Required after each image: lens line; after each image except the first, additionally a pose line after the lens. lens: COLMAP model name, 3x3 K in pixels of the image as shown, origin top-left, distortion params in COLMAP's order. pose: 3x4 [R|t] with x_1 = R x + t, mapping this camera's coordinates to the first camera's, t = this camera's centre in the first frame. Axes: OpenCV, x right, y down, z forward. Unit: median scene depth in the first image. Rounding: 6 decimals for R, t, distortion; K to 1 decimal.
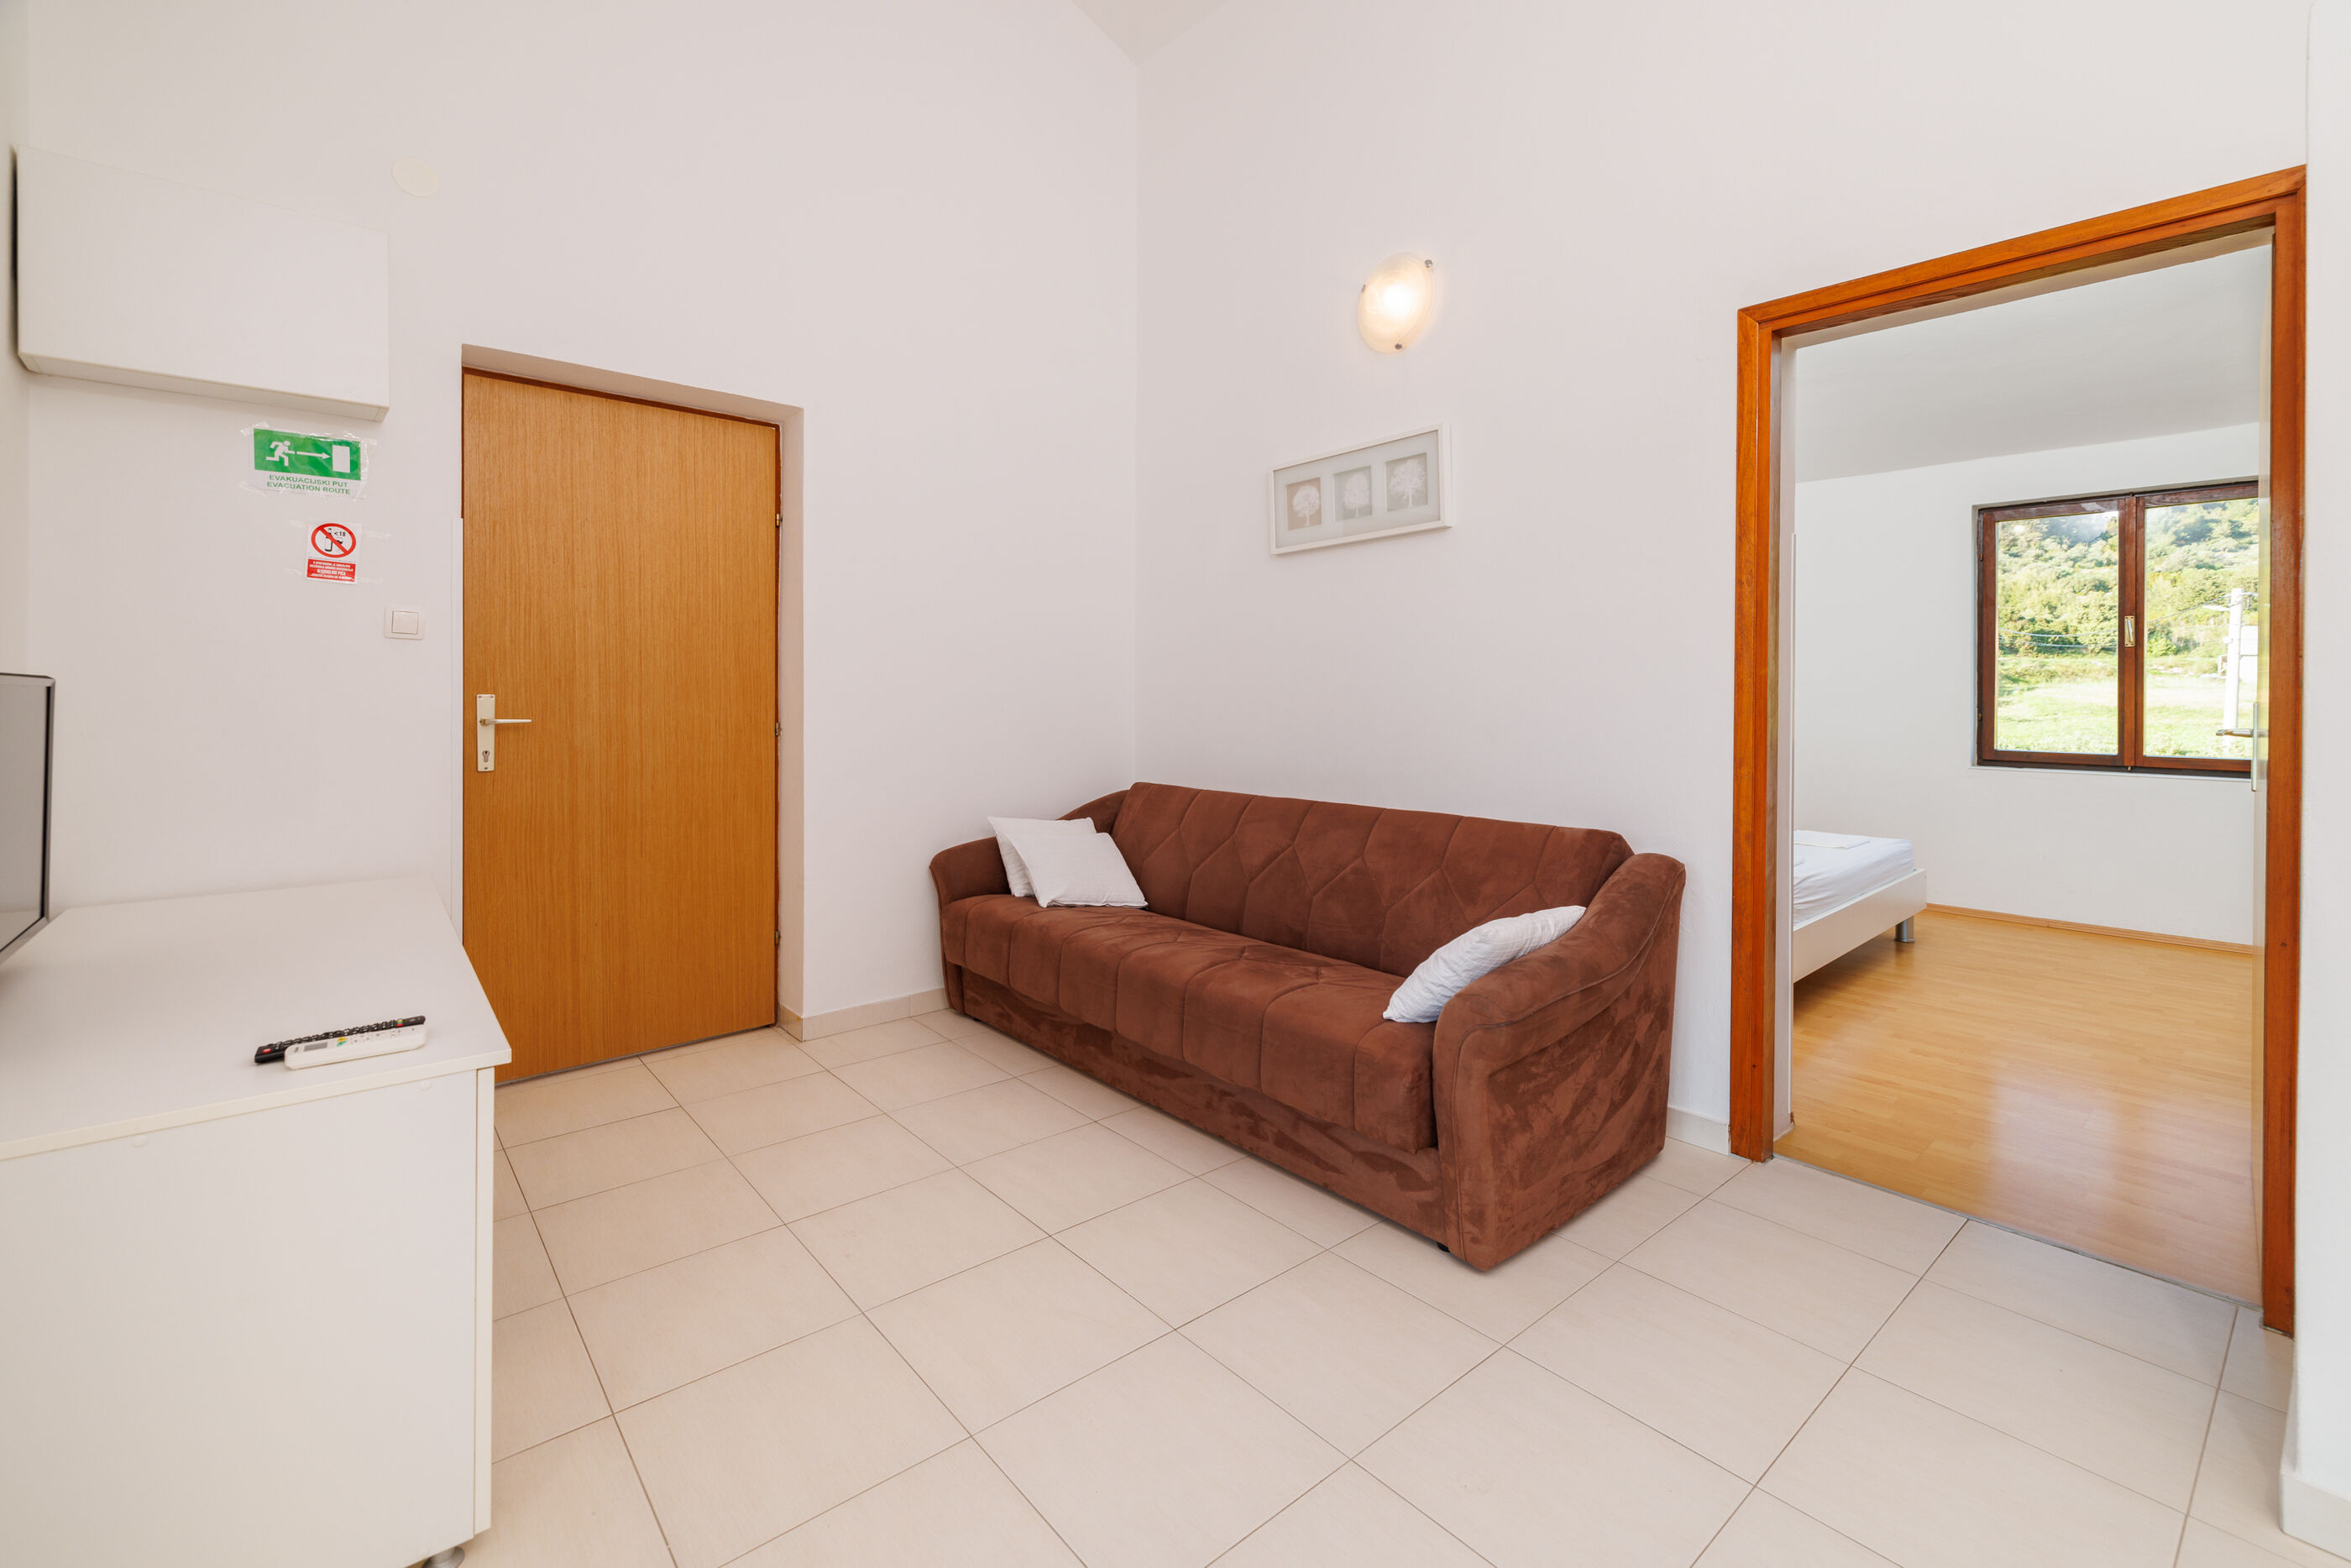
lens RADIAL K [[1003.9, 0, 1183.9], [0, 1003.9, 782.9], [0, 0, 1]] dist [-0.004038, -0.000213]
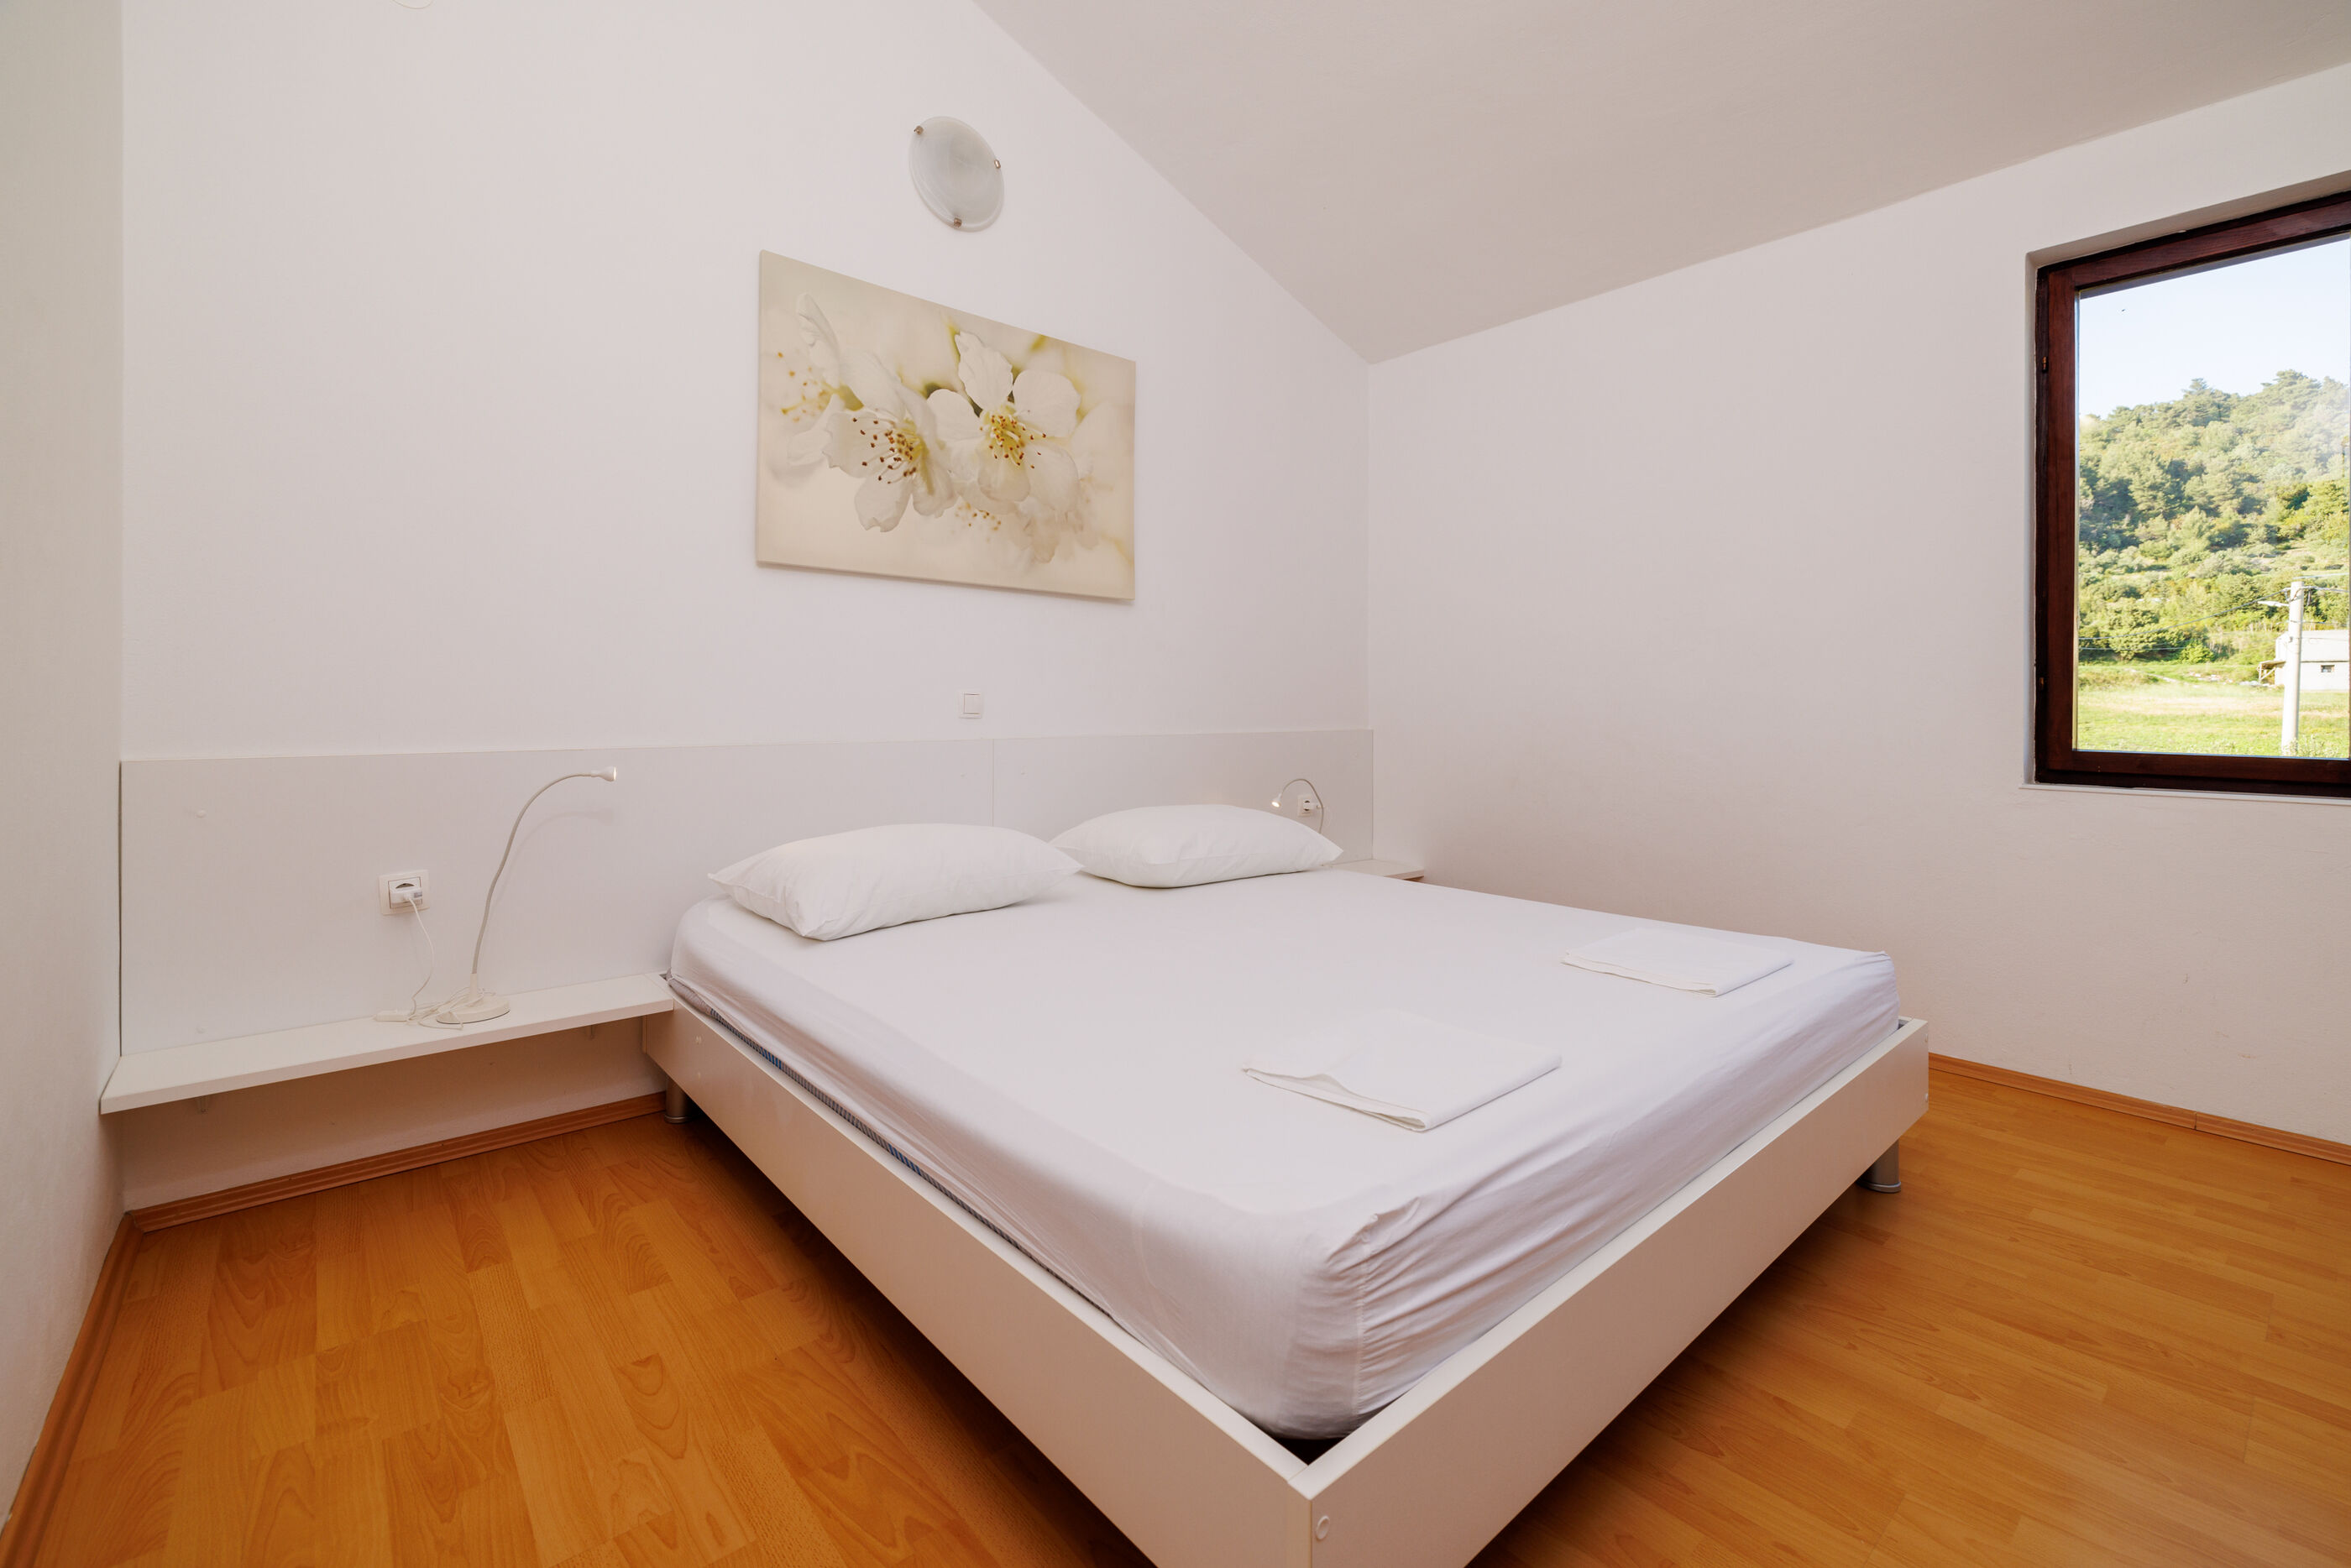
lens RADIAL K [[1003.9, 0, 1180.3], [0, 1003.9, 771.8], [0, 0, 1]] dist [-0.004038, -0.000213]
pose [[0.999805, 0.004394, -0.019227, 0.375391], [-0.004725, 0.999840, -0.017230, -0.011977], [0.019148, 0.017318, 0.999667, 0.494566]]
